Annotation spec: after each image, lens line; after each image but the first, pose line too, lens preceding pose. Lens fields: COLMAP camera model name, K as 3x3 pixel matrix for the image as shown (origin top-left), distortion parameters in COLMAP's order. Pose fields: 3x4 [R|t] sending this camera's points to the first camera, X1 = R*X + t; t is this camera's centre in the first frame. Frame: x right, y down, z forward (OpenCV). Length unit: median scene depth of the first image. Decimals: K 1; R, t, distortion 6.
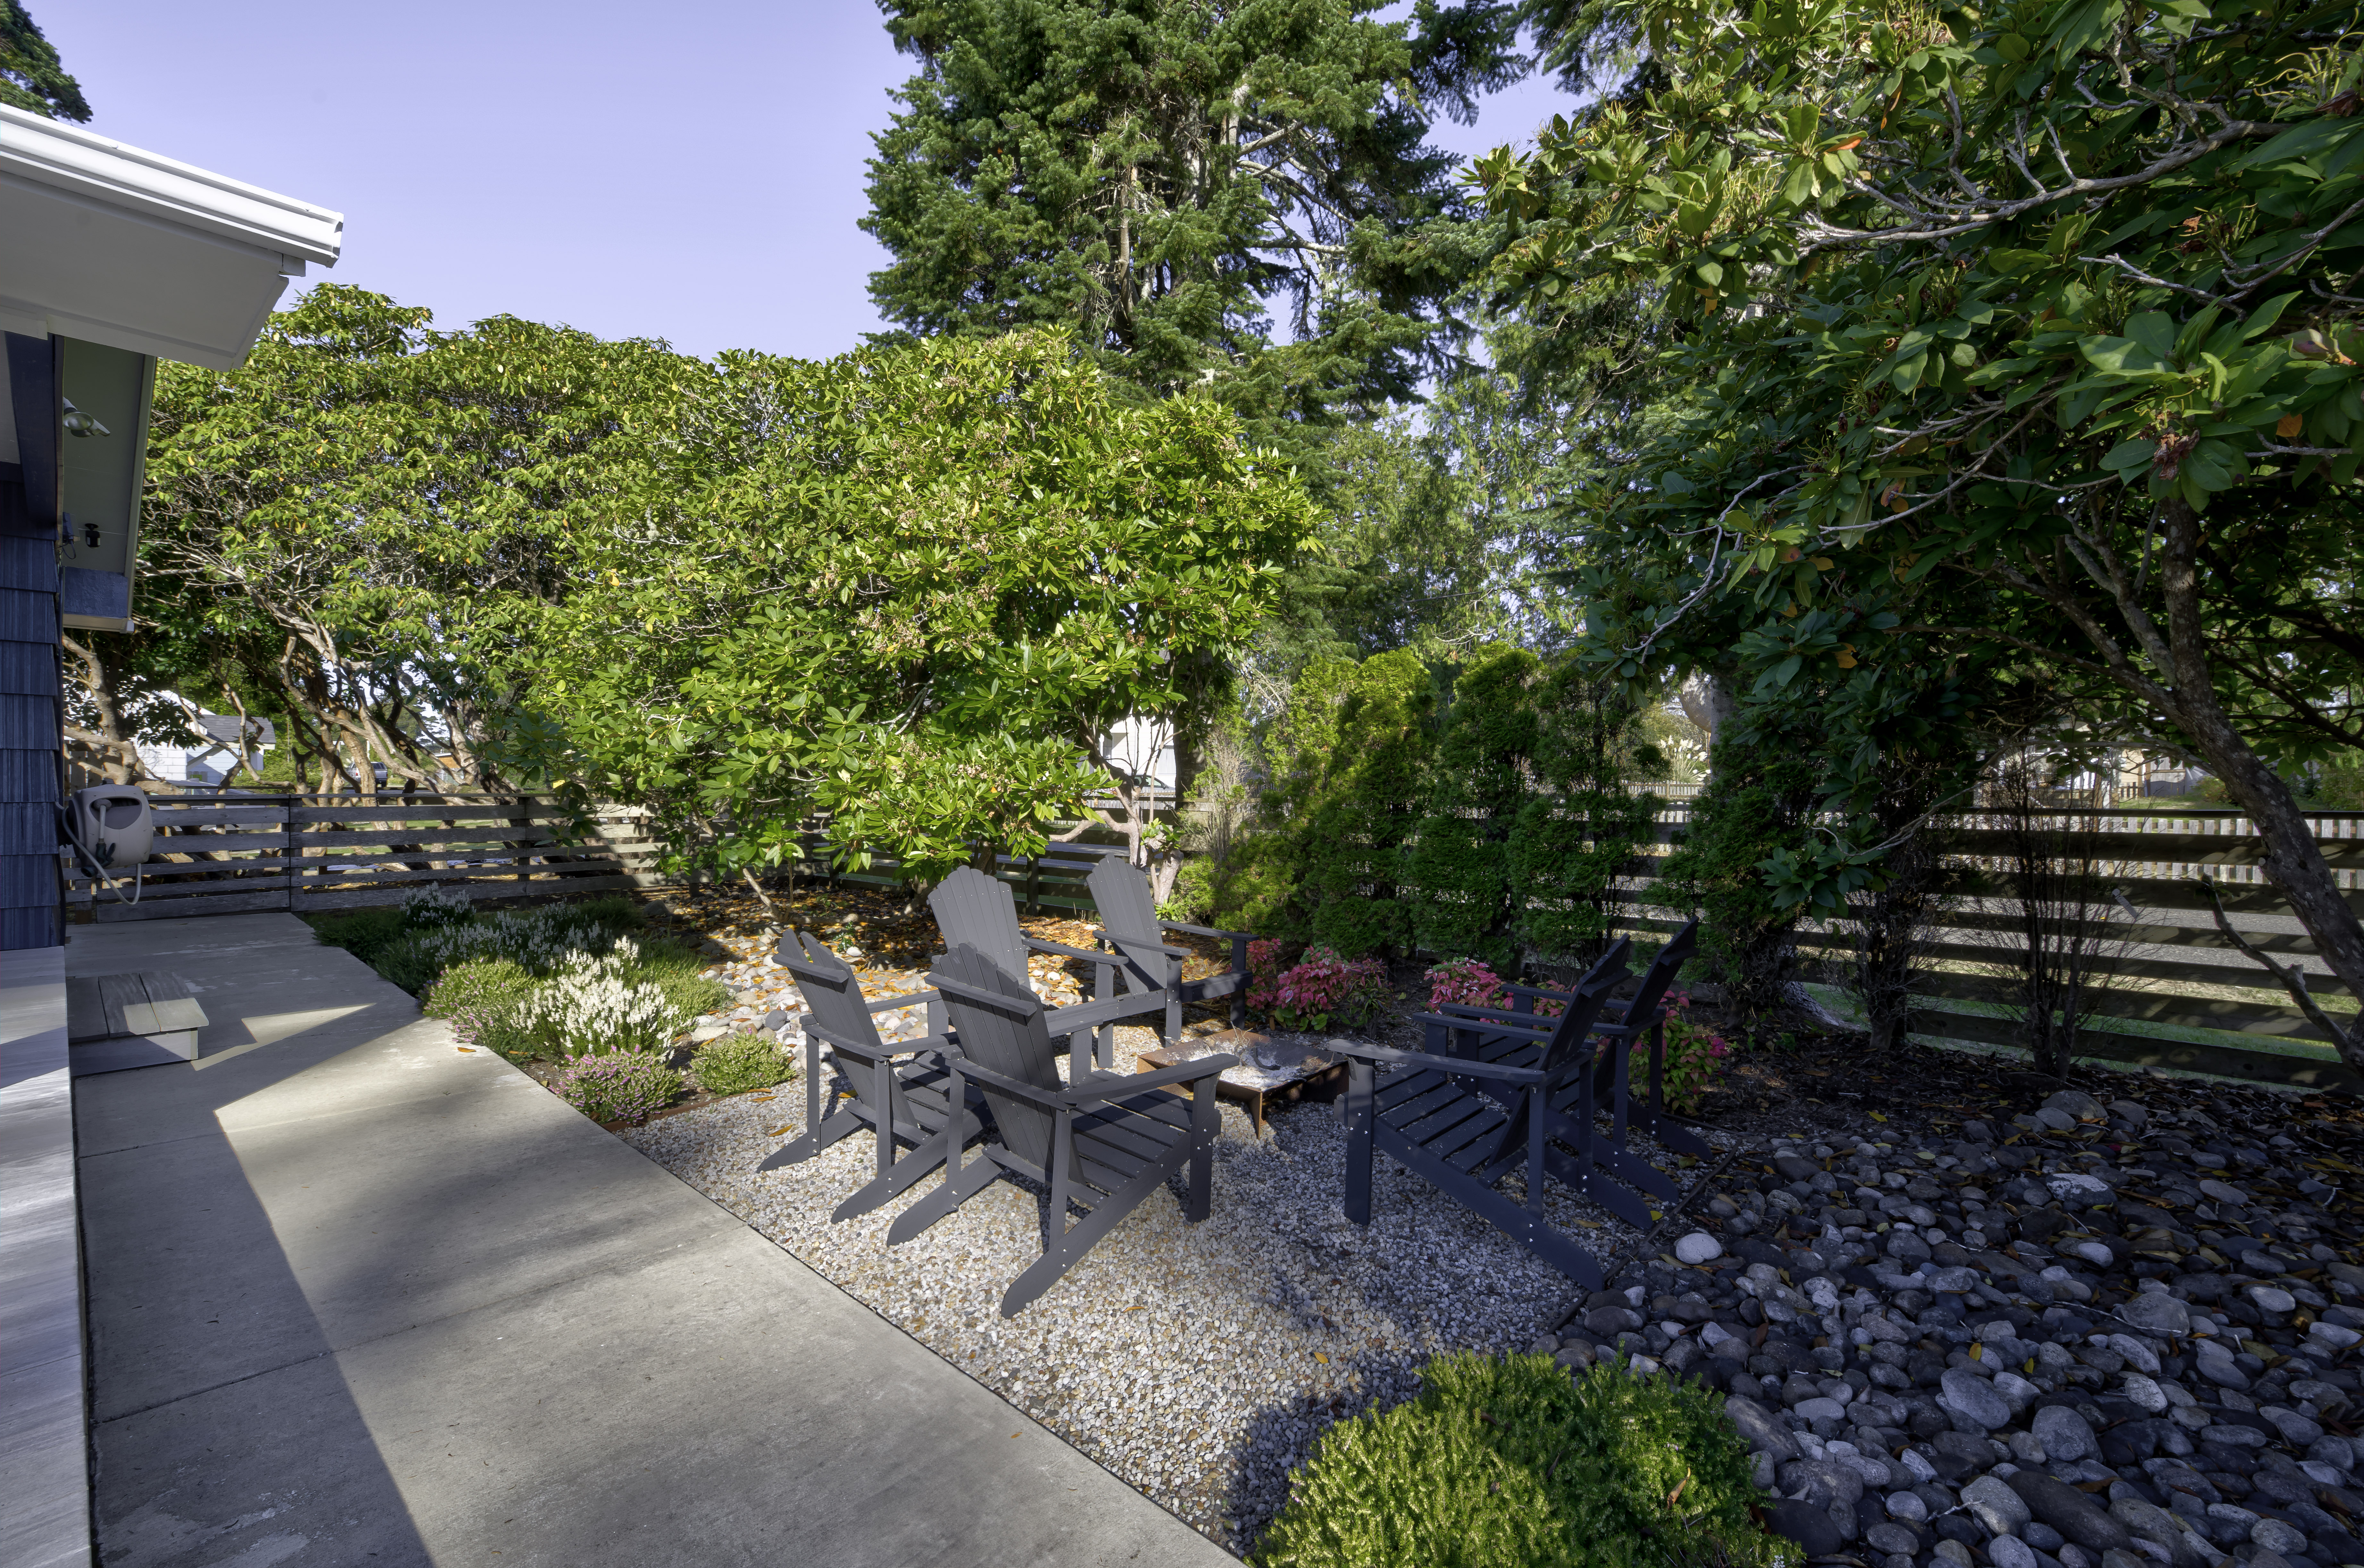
lens RADIAL K [[1007.8, 0, 1198.5], [0, 1007.8, 783.6], [0, 0, 1]] dist [-0.001450, 0.001415]
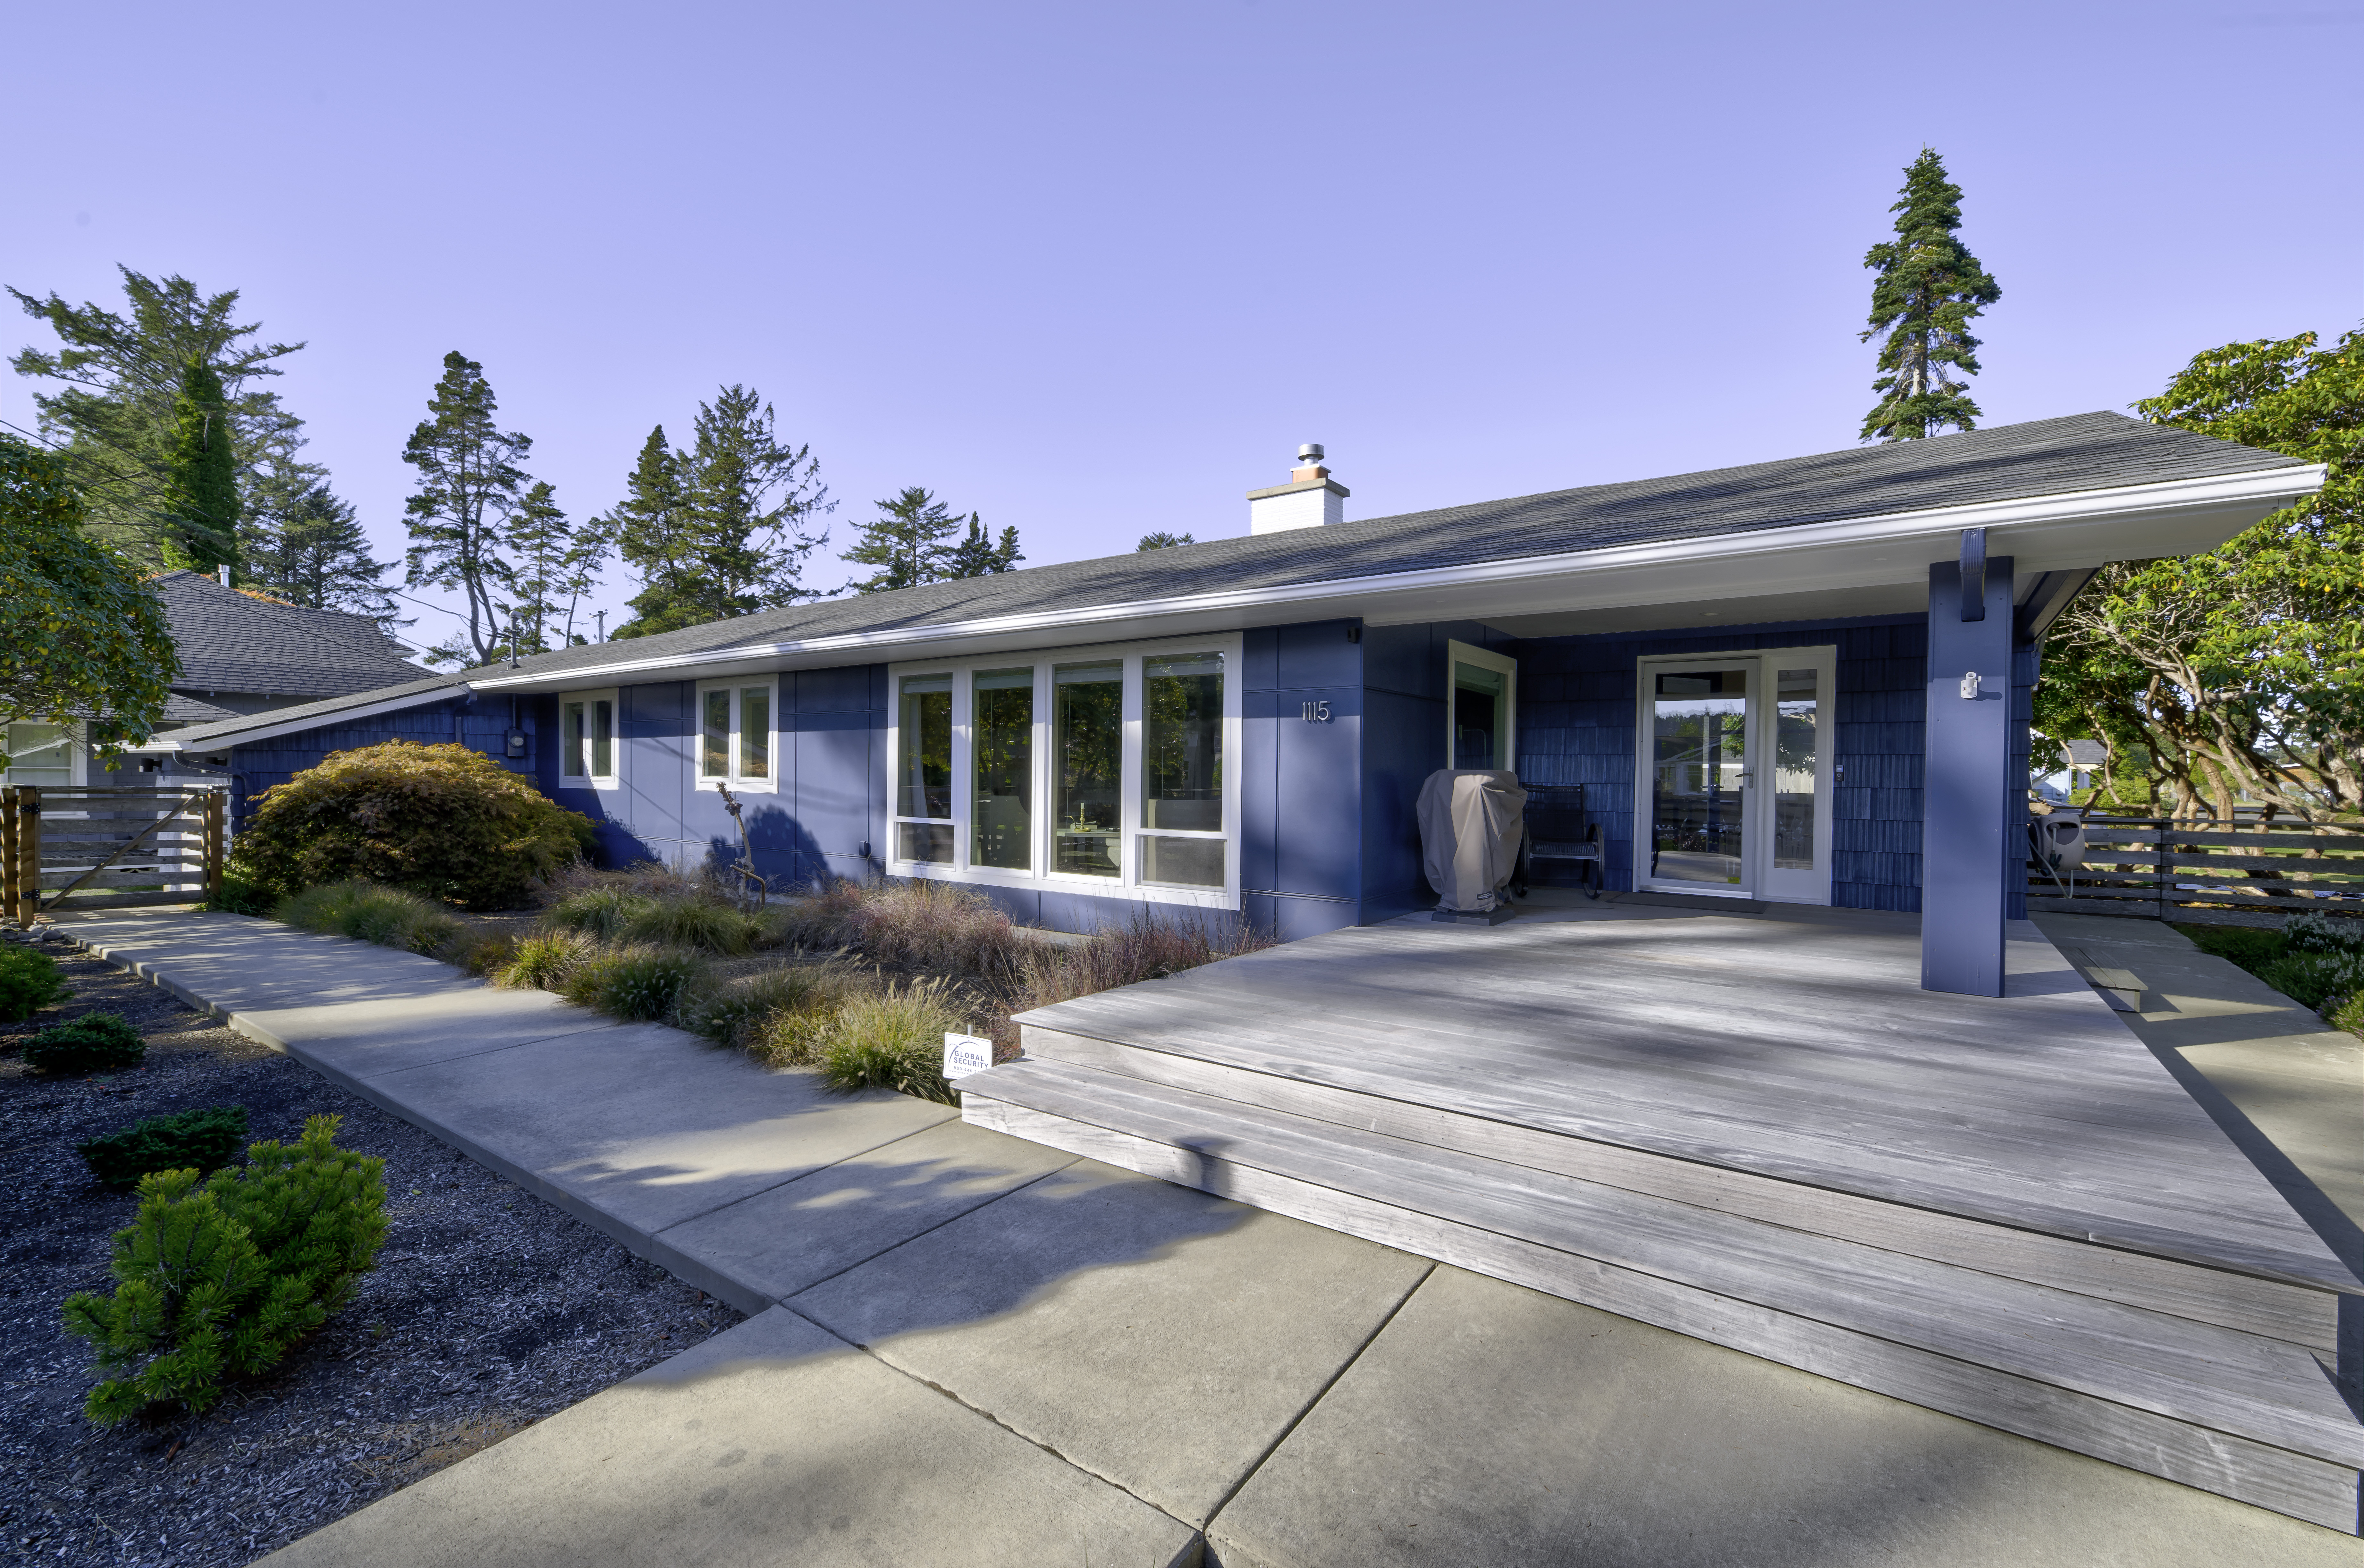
lens RADIAL K [[1007.8, 0, 1198.3], [0, 1007.8, 788.4], [0, 0, 1]] dist [-0.001450, 0.001415]
pose [[0.107714, 0.009813, -0.994134, 0.103004], [-0.017216, 0.999820, 0.008004, -0.012103], [0.994033, 0.016253, 0.107863, -0.181081]]
